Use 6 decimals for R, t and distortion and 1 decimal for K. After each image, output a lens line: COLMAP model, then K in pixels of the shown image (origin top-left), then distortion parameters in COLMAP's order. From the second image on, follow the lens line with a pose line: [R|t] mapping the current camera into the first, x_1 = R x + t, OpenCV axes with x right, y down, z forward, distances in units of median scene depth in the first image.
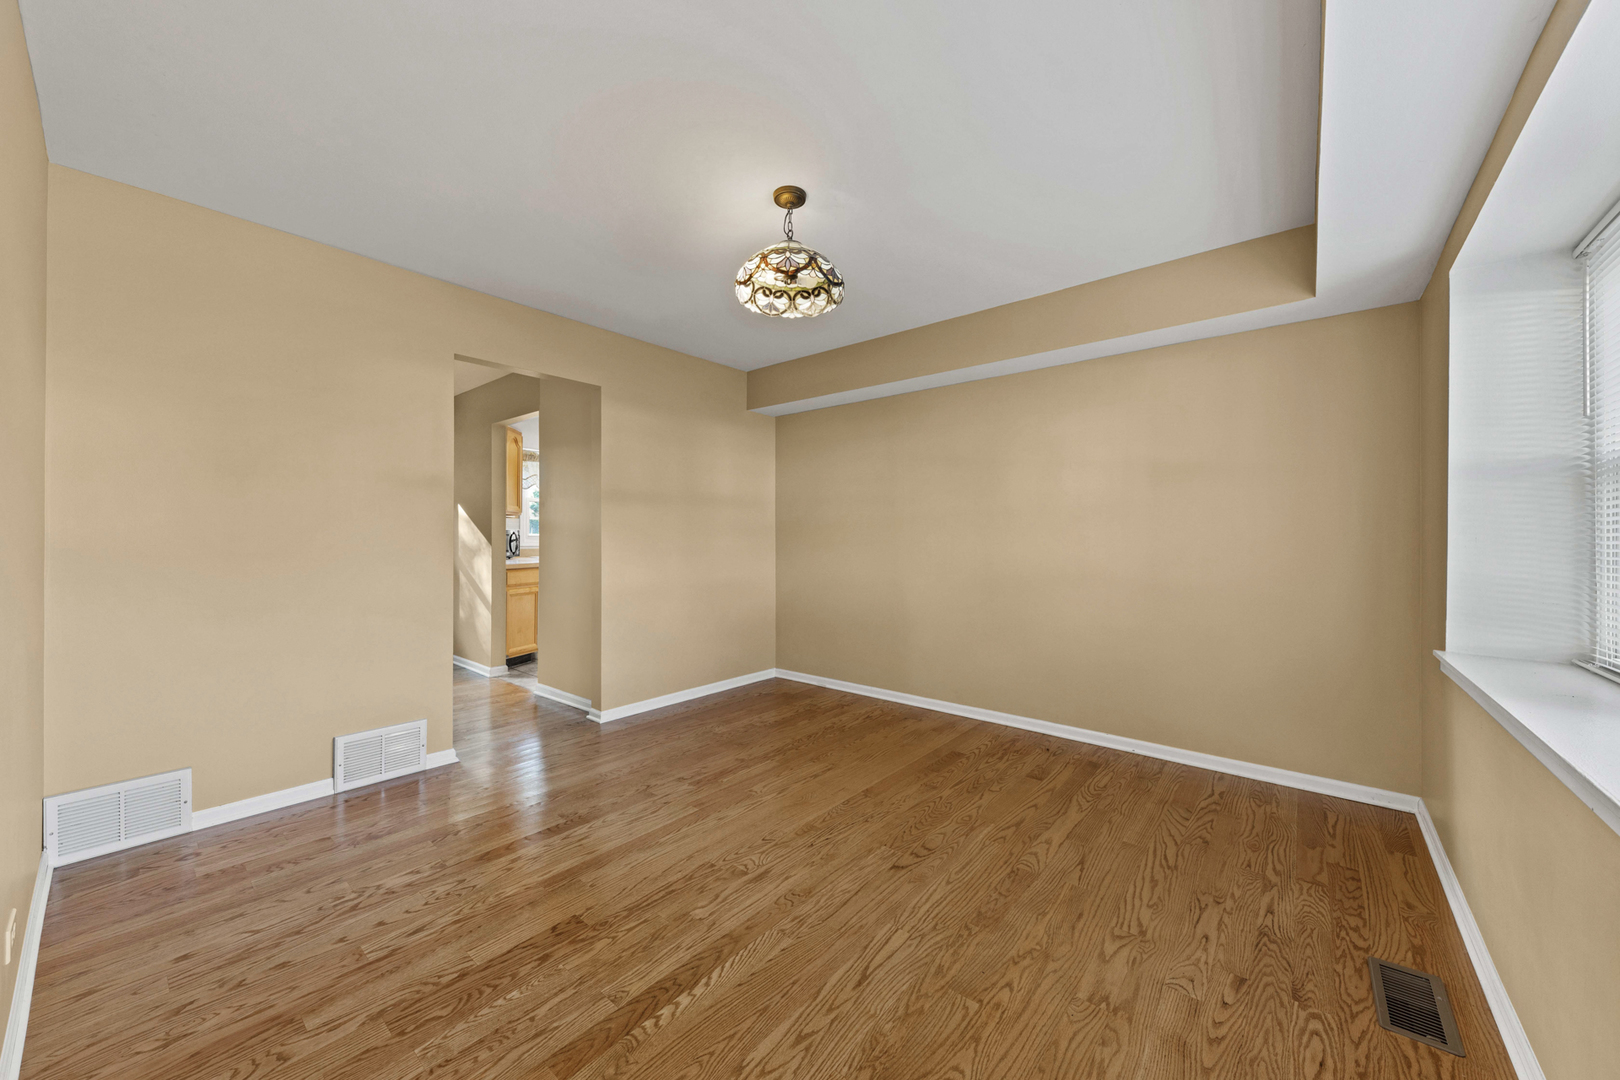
lens RADIAL K [[584.4, 0, 813.5], [0, 584.4, 535.8], [0, 0, 1]] dist [-0.002662, -0.000183]
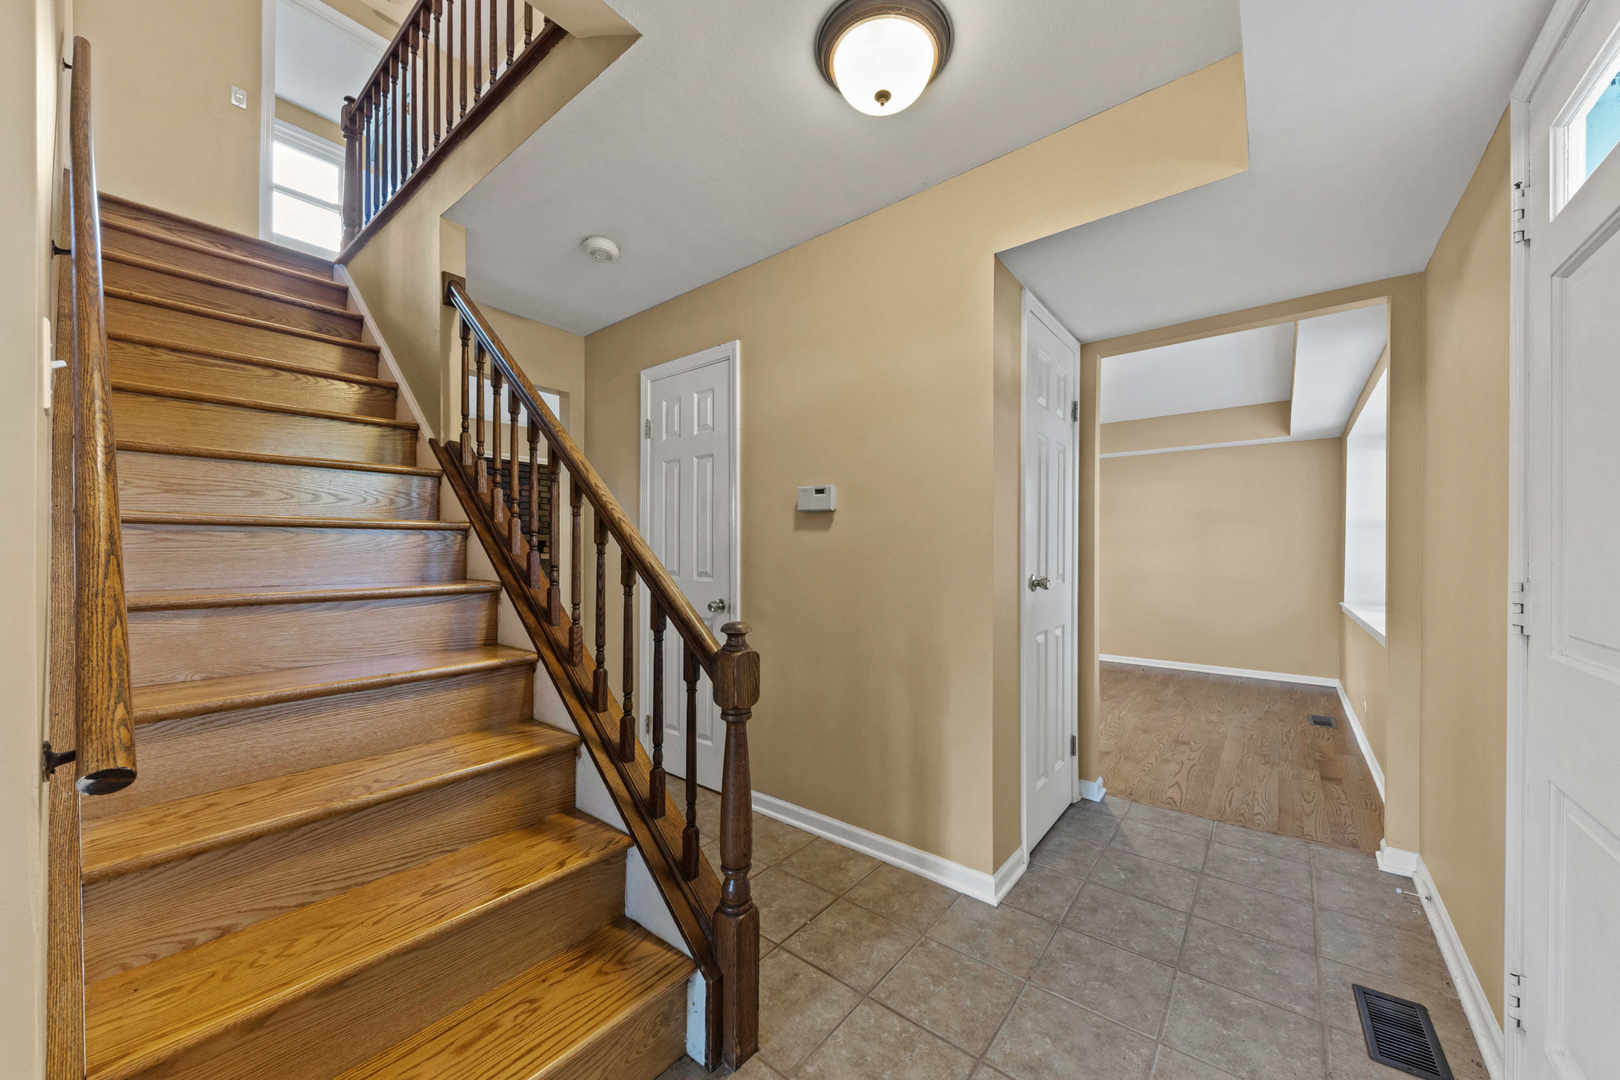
lens RADIAL K [[584.4, 0, 808.0], [0, 584.4, 548.7], [0, 0, 1]] dist [-0.002662, -0.000183]
pose [[0.999850, 0.004622, 0.016681, -0.910149], [-0.004647, 0.999988, 0.001433, -0.006018], [-0.016674, -0.001511, 0.999860, -1.073883]]
